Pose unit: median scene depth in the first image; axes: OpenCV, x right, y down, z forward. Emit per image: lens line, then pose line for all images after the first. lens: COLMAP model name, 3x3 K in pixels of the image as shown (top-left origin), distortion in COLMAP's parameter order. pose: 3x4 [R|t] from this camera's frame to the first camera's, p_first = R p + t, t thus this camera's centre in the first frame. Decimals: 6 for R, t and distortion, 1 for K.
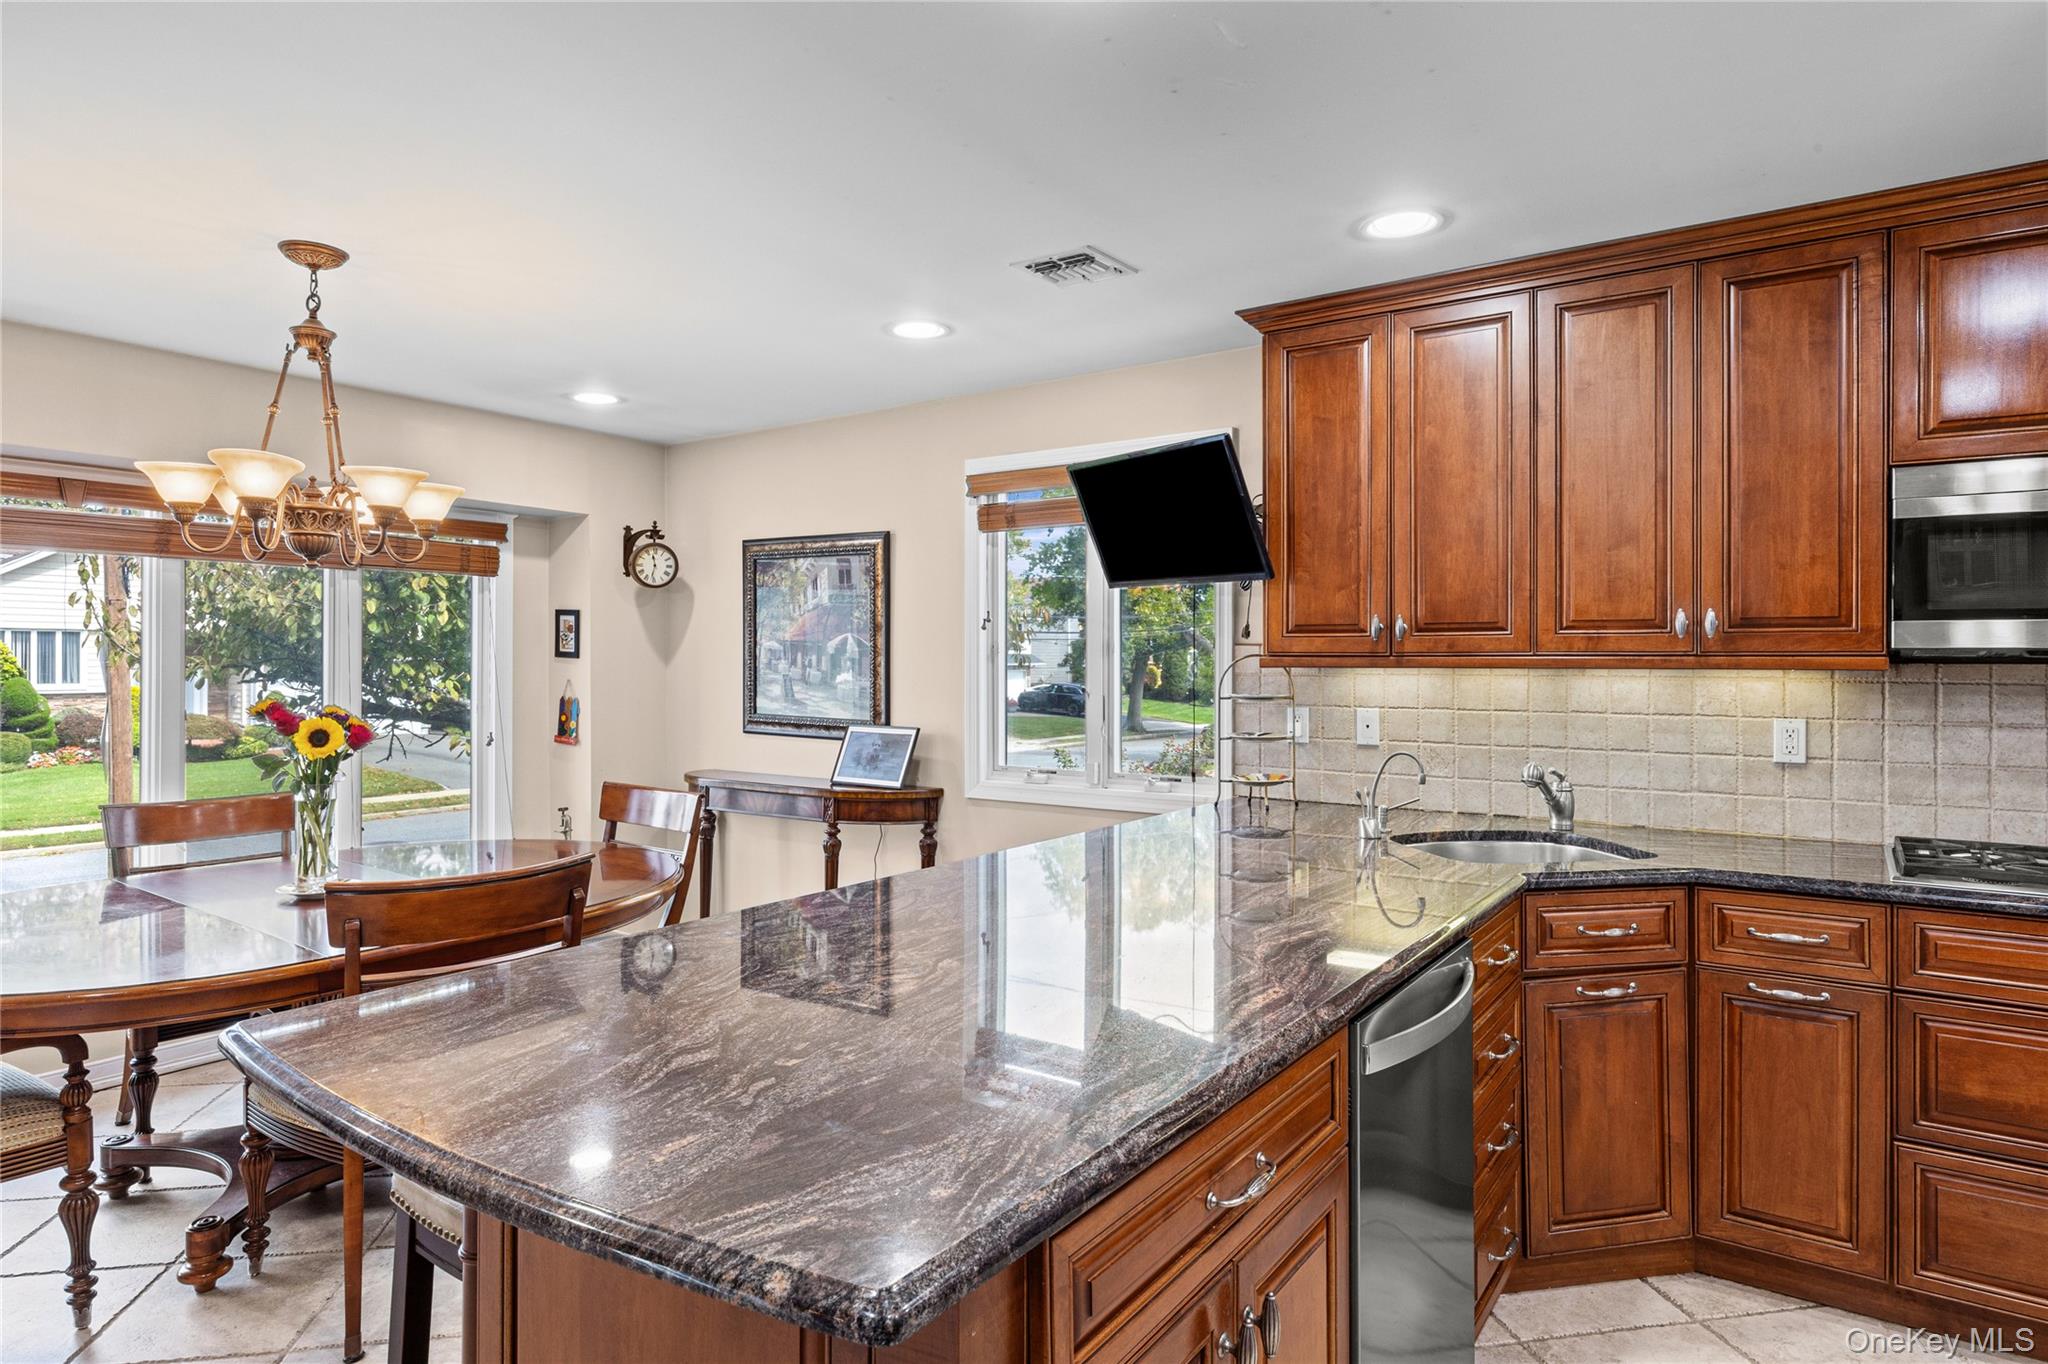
lens RADIAL K [[1146.5, 0, 1017.4], [0, 1146.5, 661.3], [0, 0, 1]] dist [-0.005042, -0.000218]
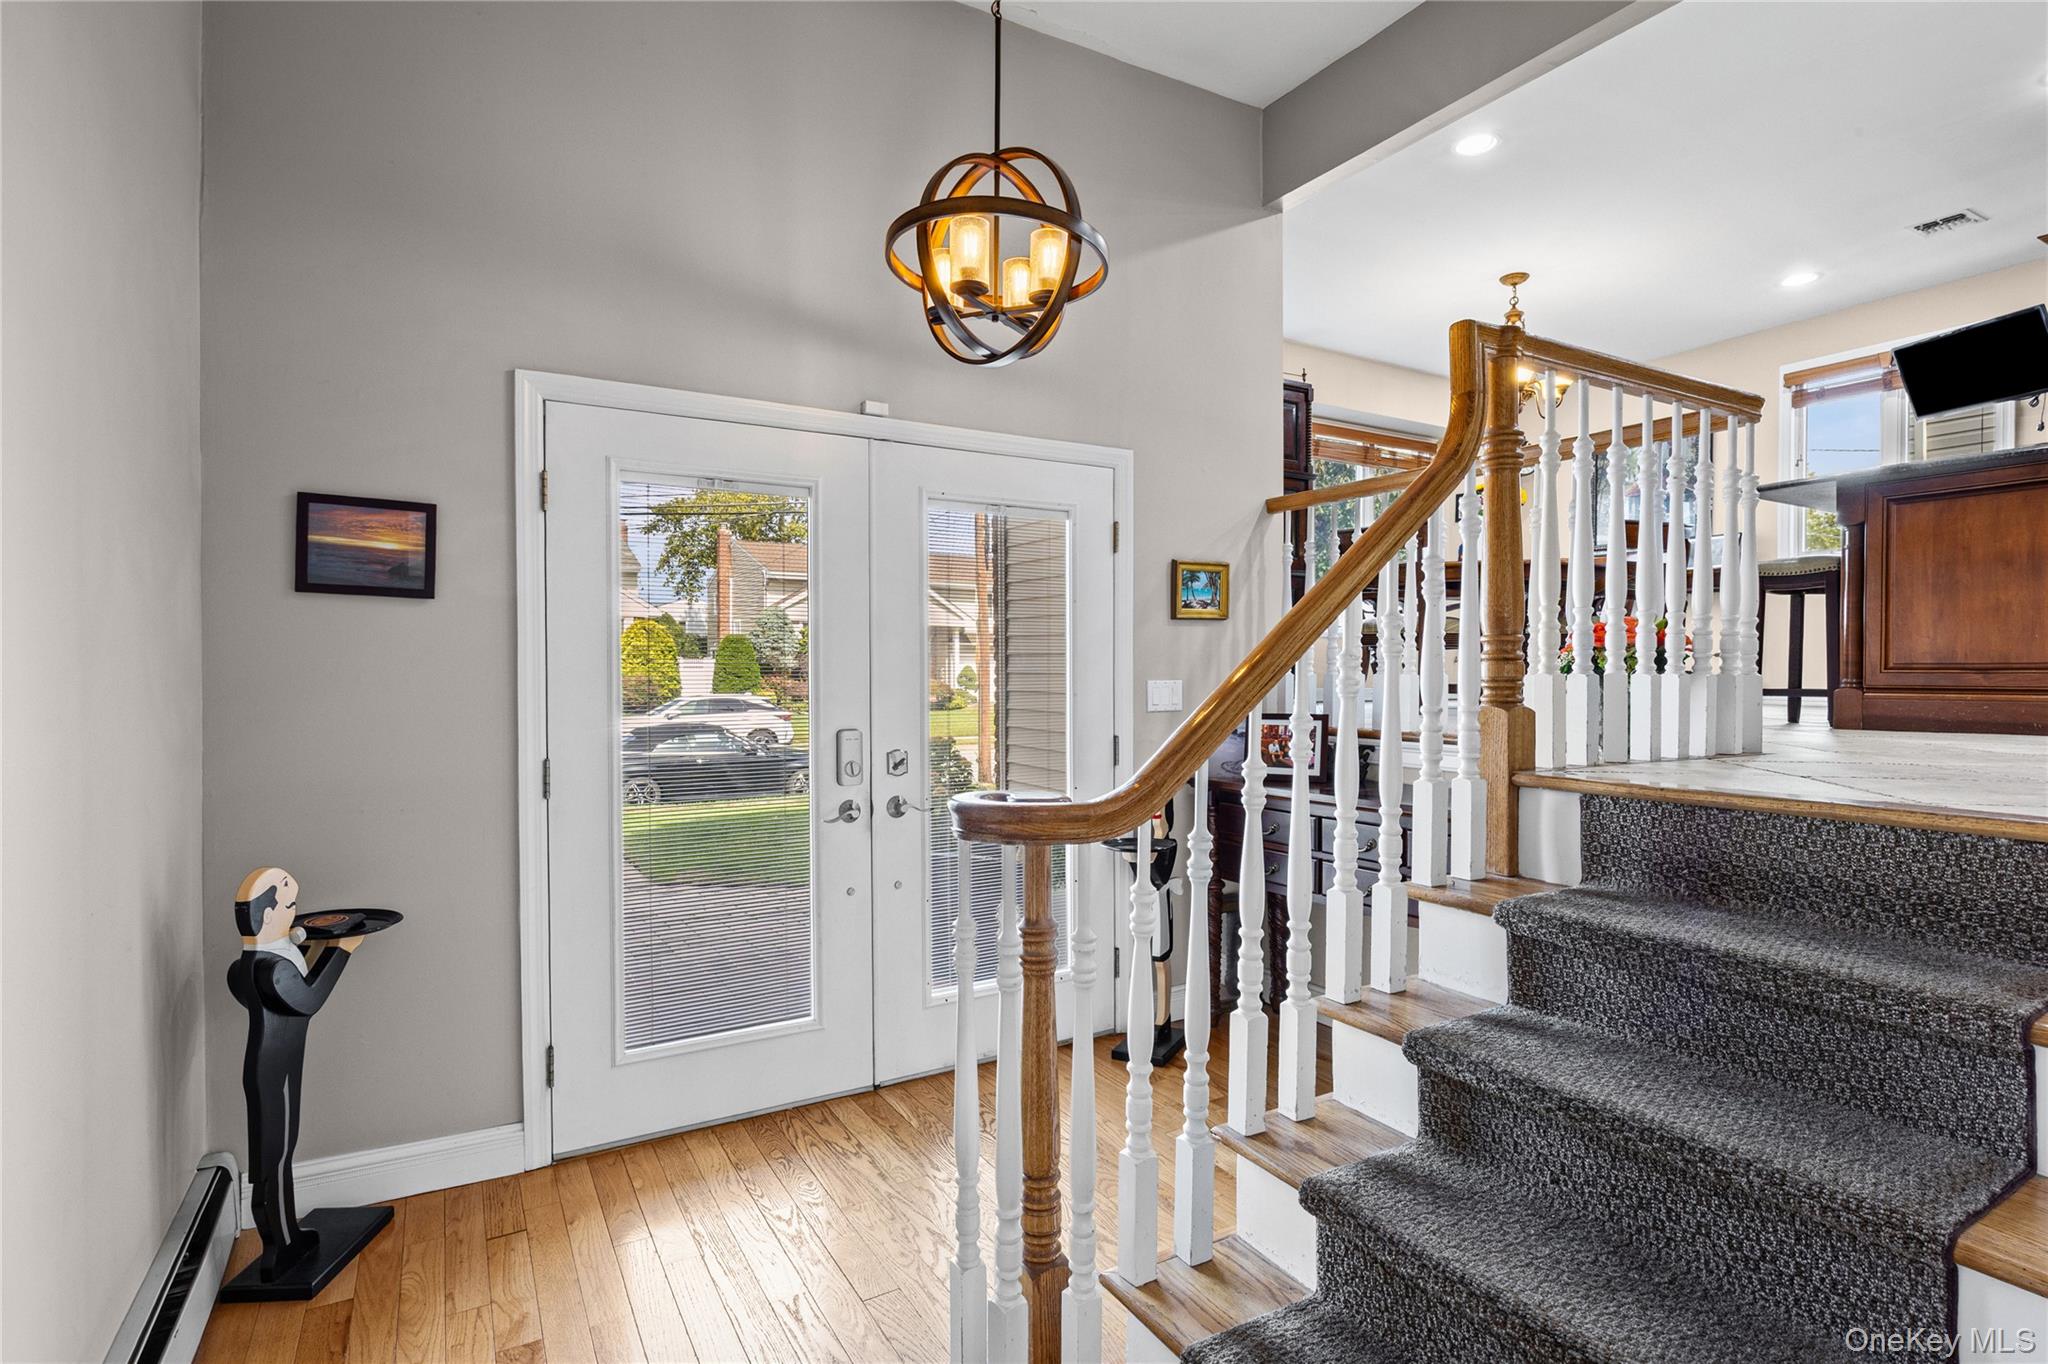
lens RADIAL K [[965.6, 0, 1024.1], [0, 965.6, 672.8], [0, 0, 1]] dist [-0.012333, -0.000766]
pose [[0.900518, 0.006100, -0.434776, -0.577792], [-0.004296, 0.999978, 0.005132, 0.360123], [0.434798, -0.002754, 0.900524, -0.978410]]
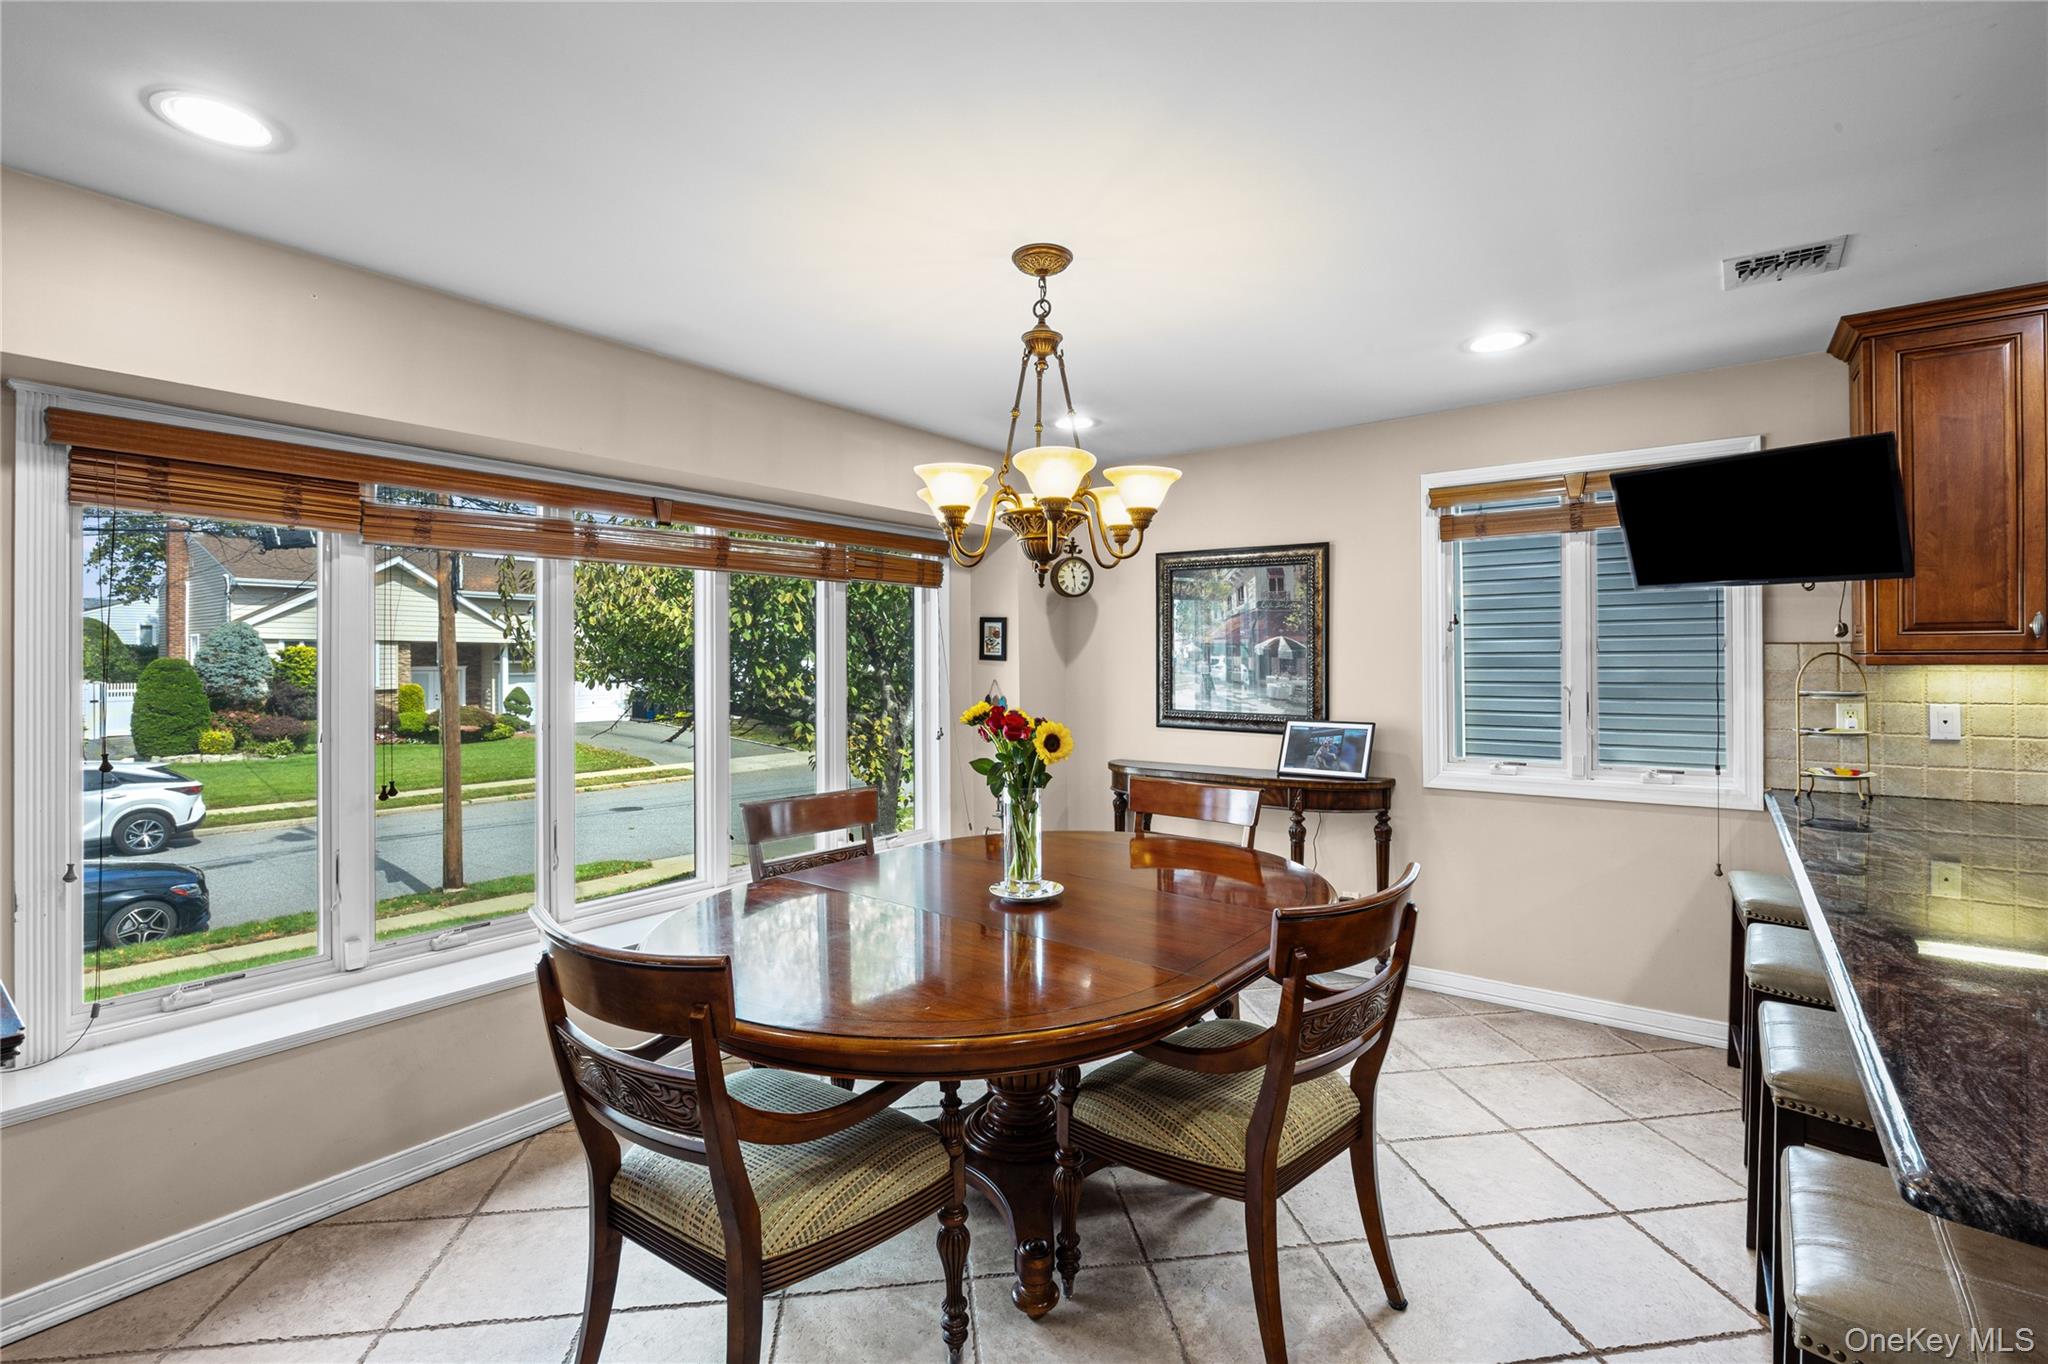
lens RADIAL K [[907.6, 0, 1015.1], [0, 907.6, 654.9], [0, 0, 1]] dist [-0.019787, 0.000623]
pose [[0.998946, -0.007096, -0.045352, -0.532174], [0.006820, 0.999957, -0.006234, -0.004191], [0.045394, 0.005918, 0.998952, 0.182713]]
